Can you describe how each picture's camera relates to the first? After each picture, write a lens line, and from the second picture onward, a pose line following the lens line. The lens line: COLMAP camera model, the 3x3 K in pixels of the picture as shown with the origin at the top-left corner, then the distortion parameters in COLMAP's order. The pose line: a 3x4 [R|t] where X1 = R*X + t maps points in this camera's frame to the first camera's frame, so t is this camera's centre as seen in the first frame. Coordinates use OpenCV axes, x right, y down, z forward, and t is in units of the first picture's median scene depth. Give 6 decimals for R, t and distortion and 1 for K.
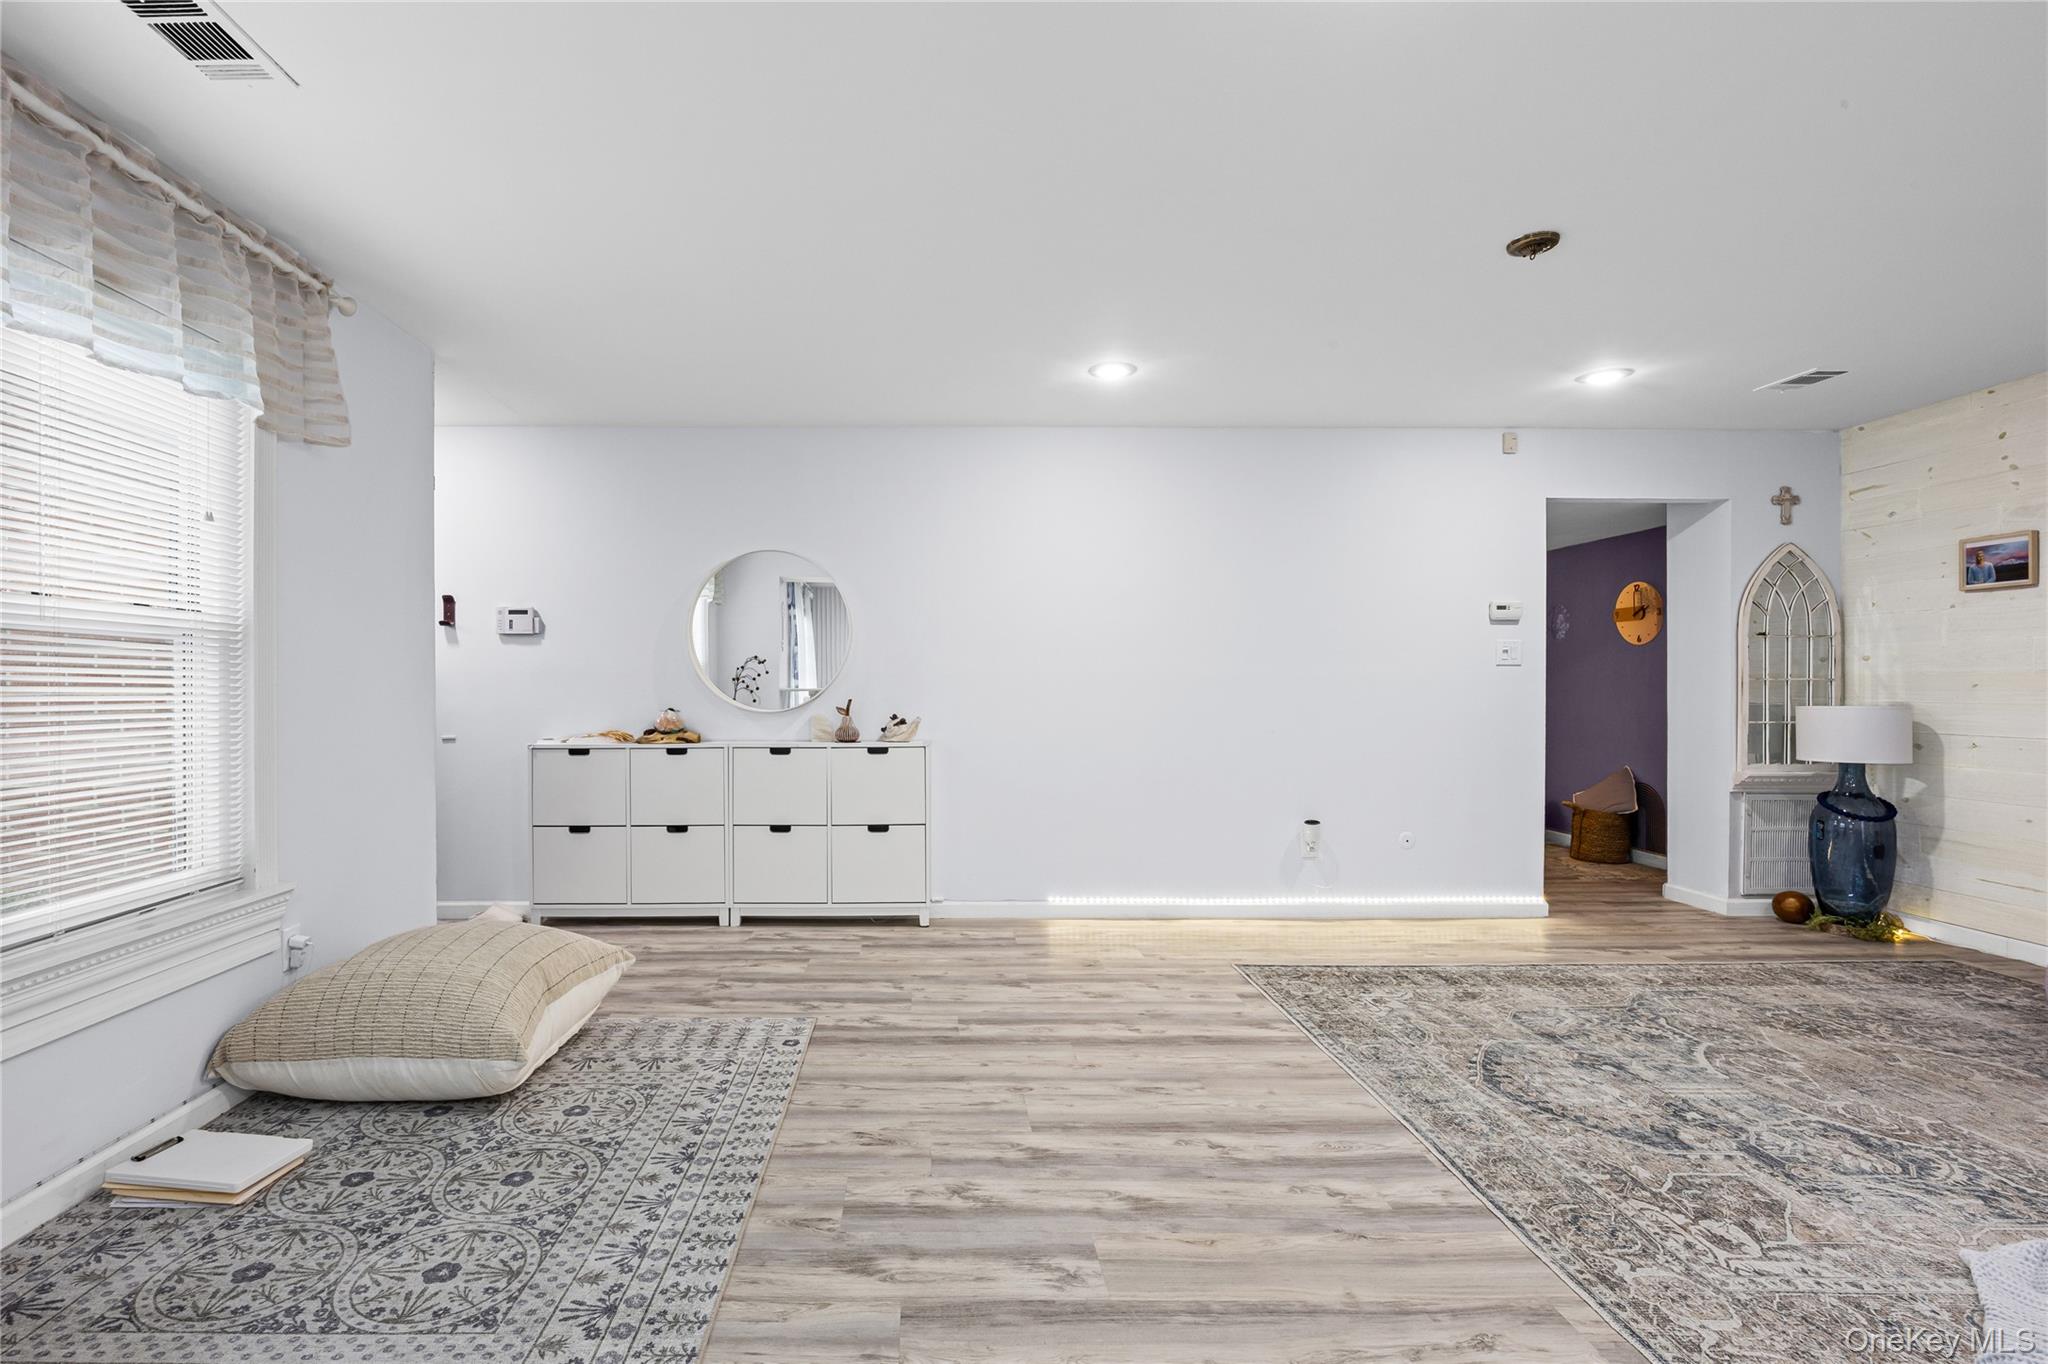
lens RADIAL K [[937.8, 0, 923.8], [0, 937.8, 686.8], [0, 0, 1]] dist [-0.013804, 0.001079]
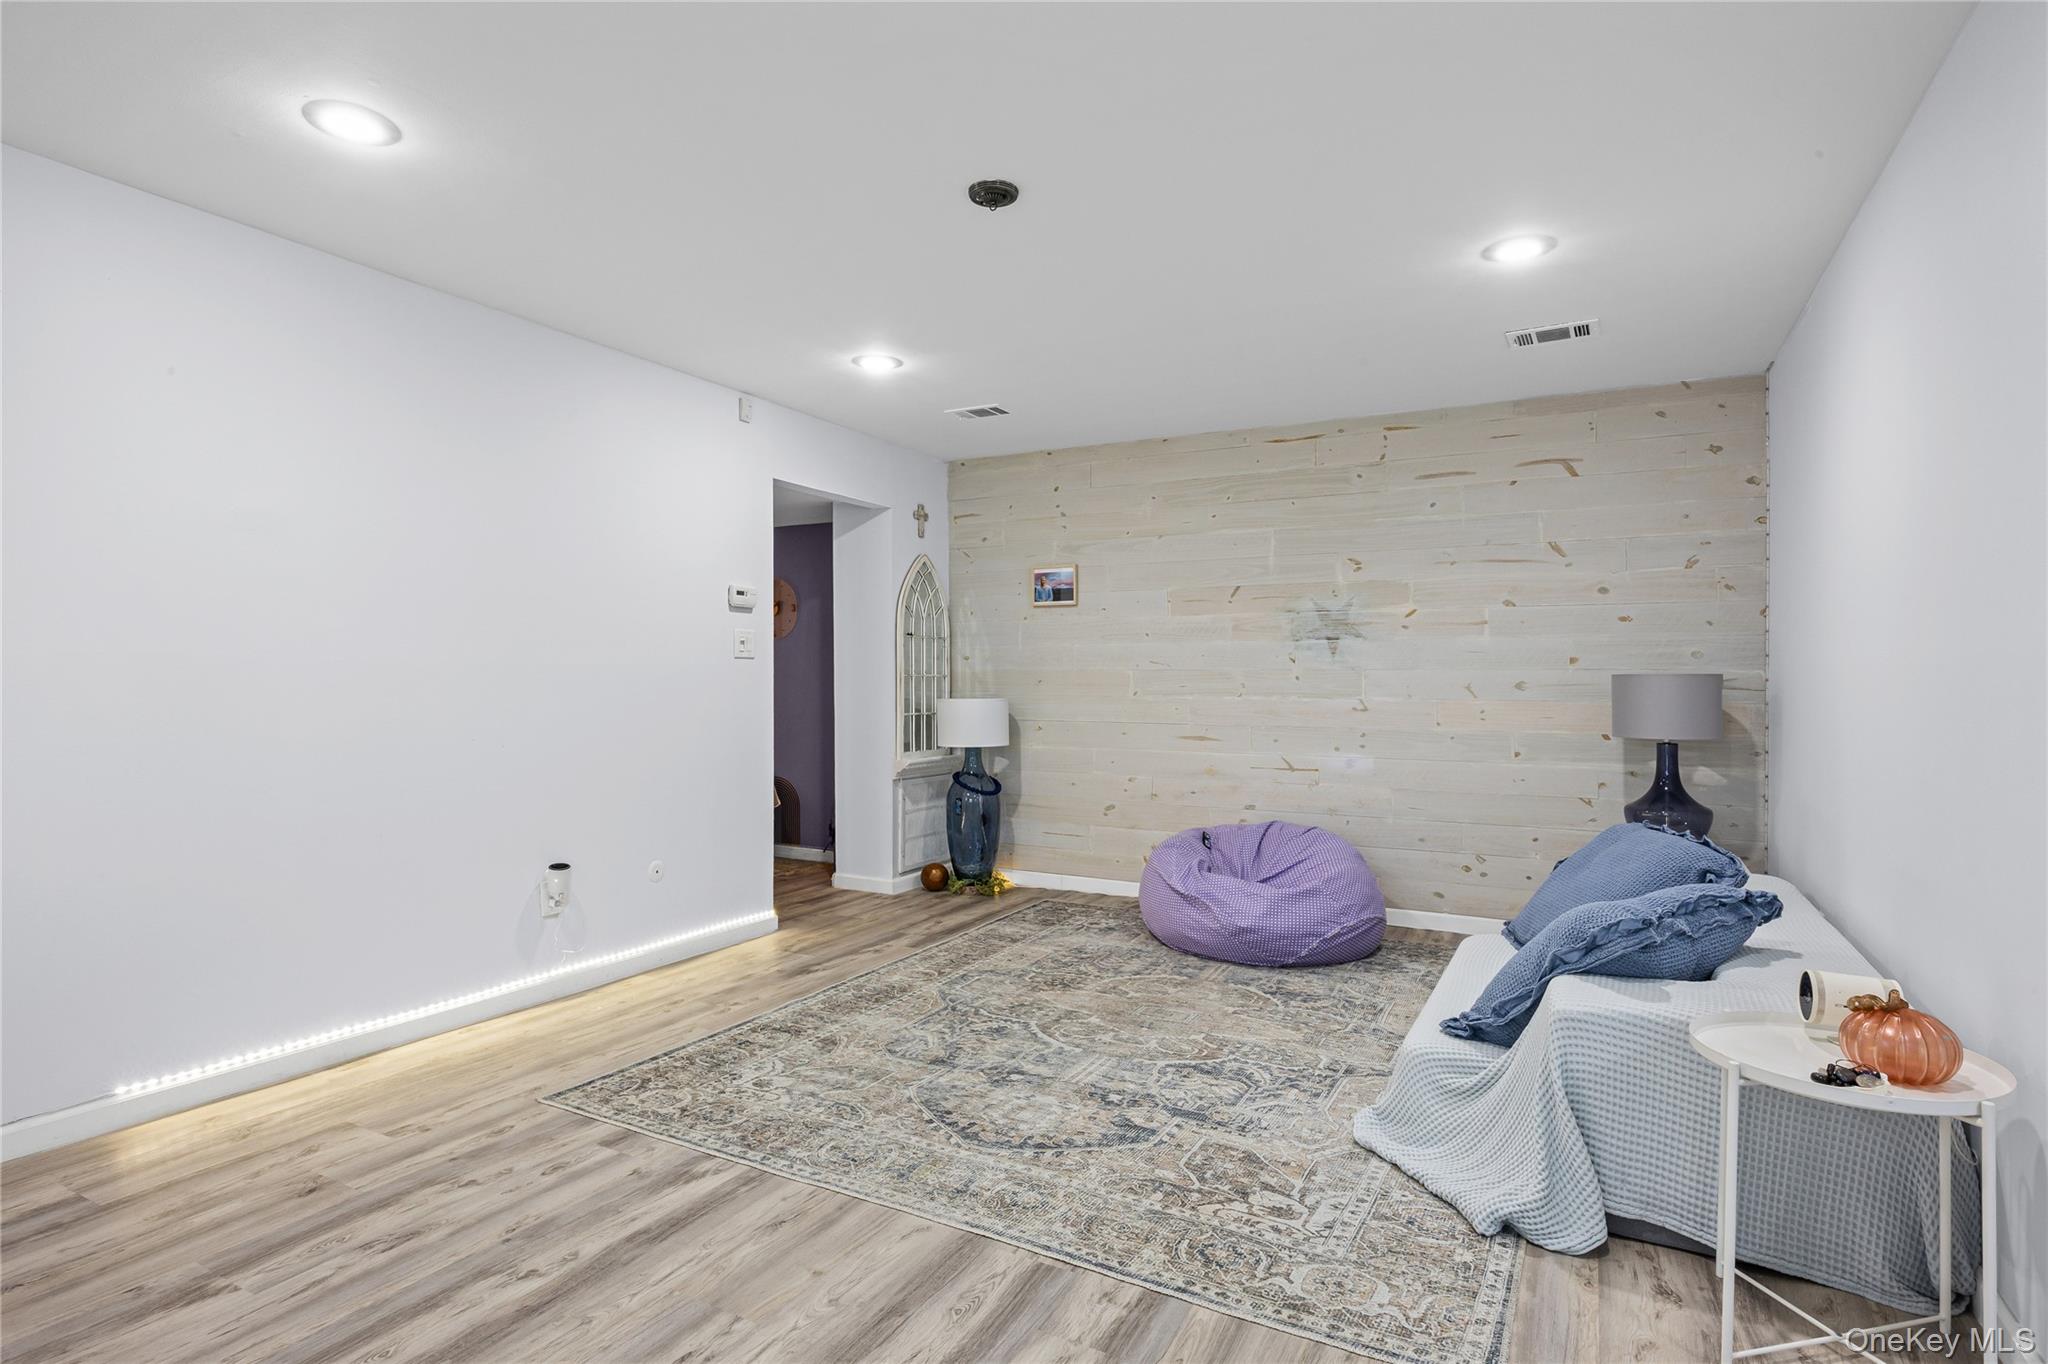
lens RADIAL K [[1052.3, 0, 1024.0], [0, 1052.3, 682.0], [0, 0, 1]] dist [-0.010580, -0.000406]
pose [[0.474515, 0.000731, 0.880247, -0.241537], [-0.002590, 0.999996, 0.000566, -0.001949], [-0.880244, -0.002549, 0.474515, 0.512619]]
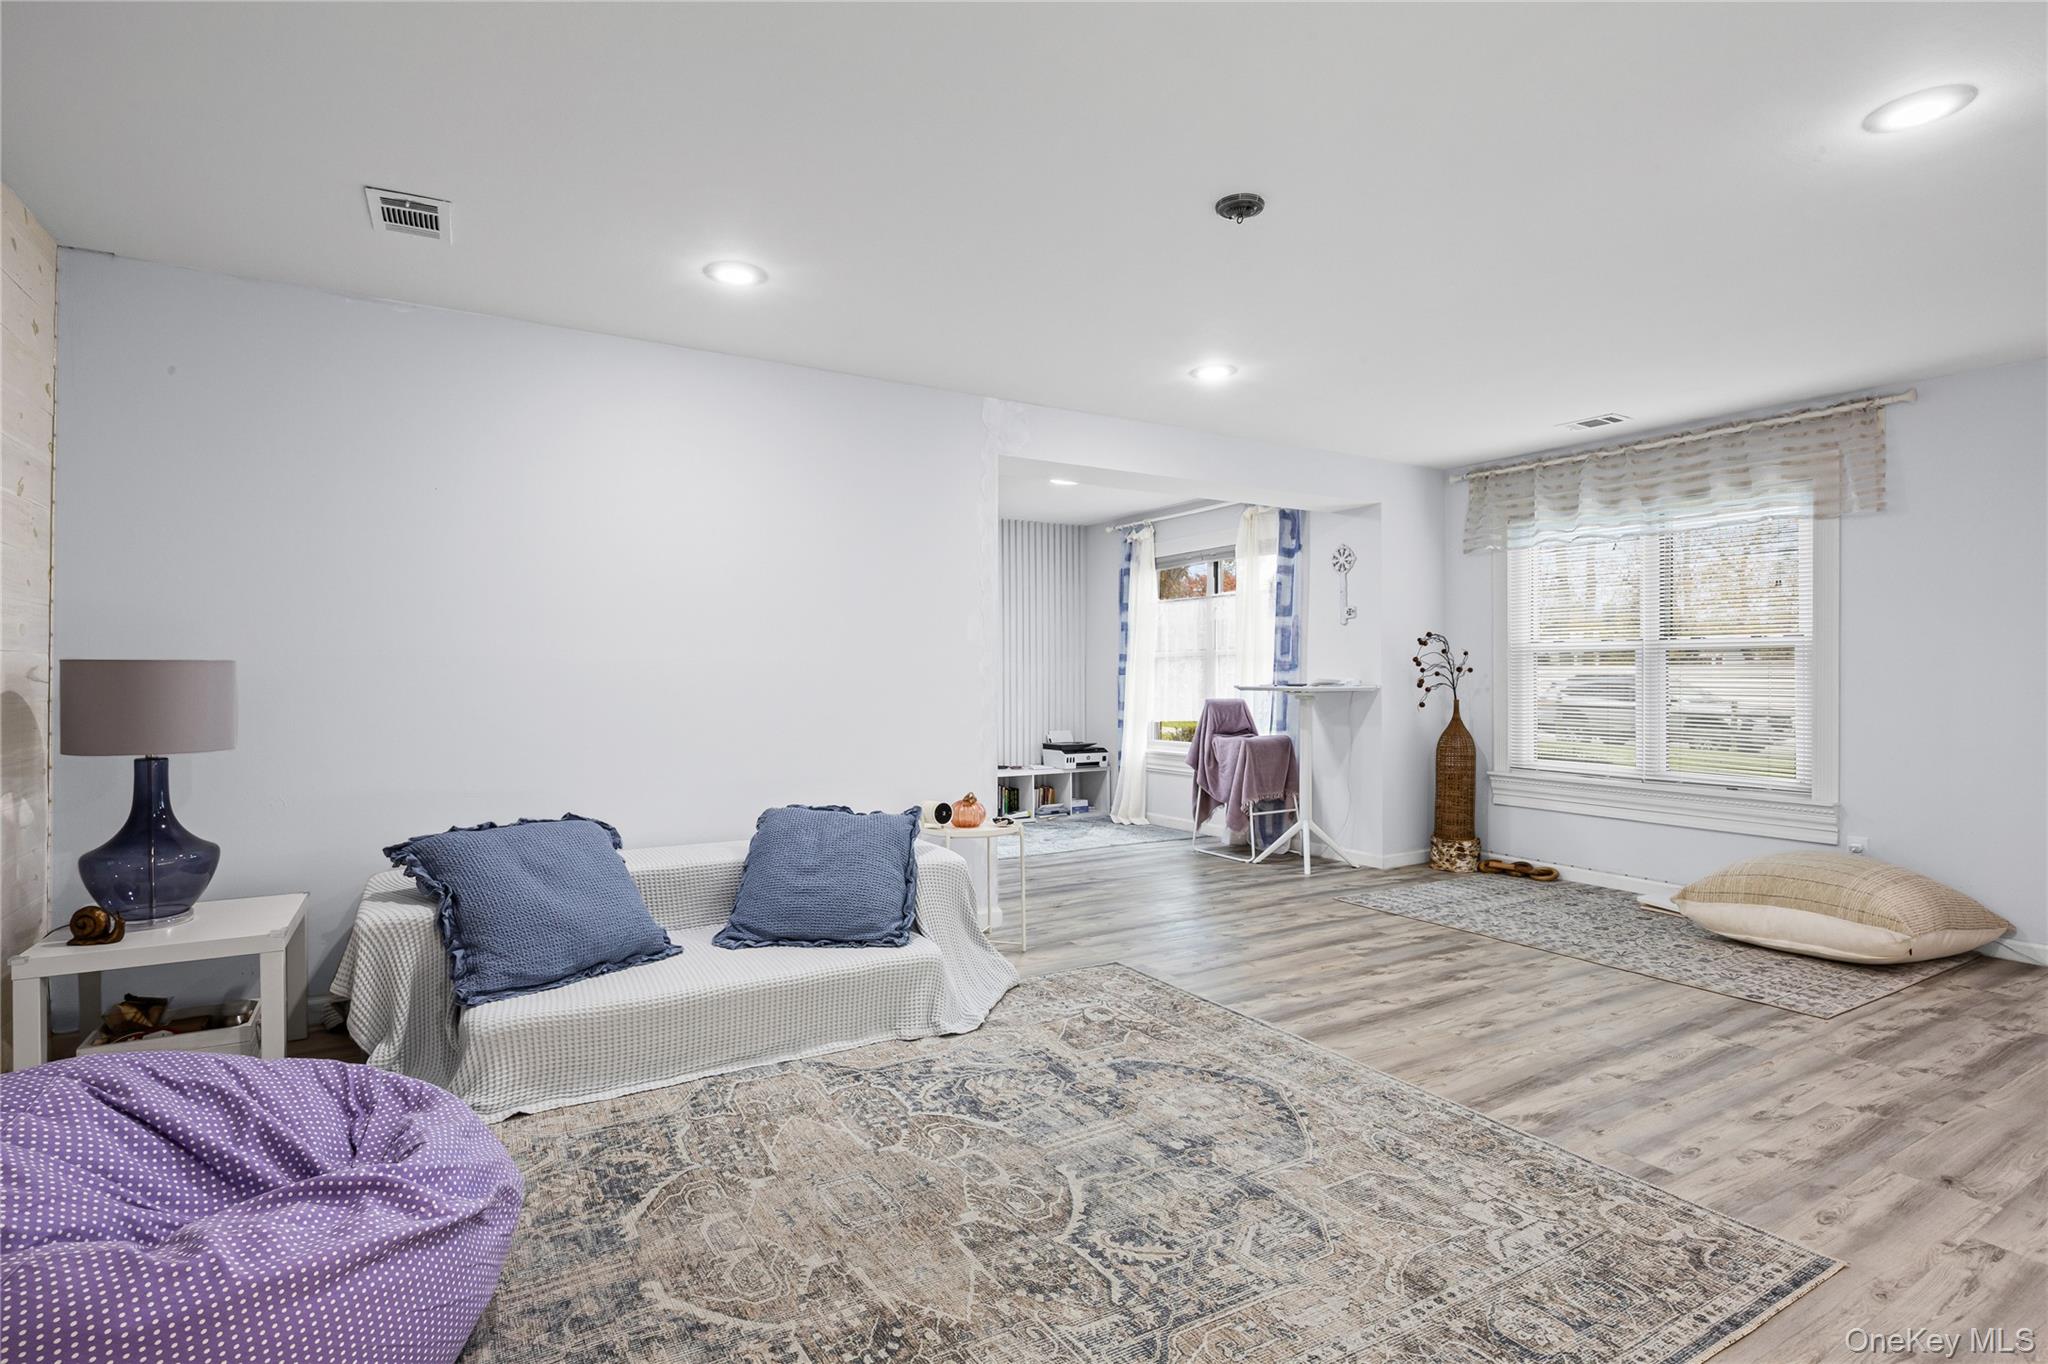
lens RADIAL K [[984.8, 0, 1024.0], [0, 984.8, 682.0], [0, 0, 1]] dist [-0.010806, 0.001027]
pose [[-0.856131, 0.002366, -0.516753, 1.399698], [-0.001000, 0.999980, 0.006235, 0.000305], [0.516758, 0.005855, -0.856112, 1.798568]]
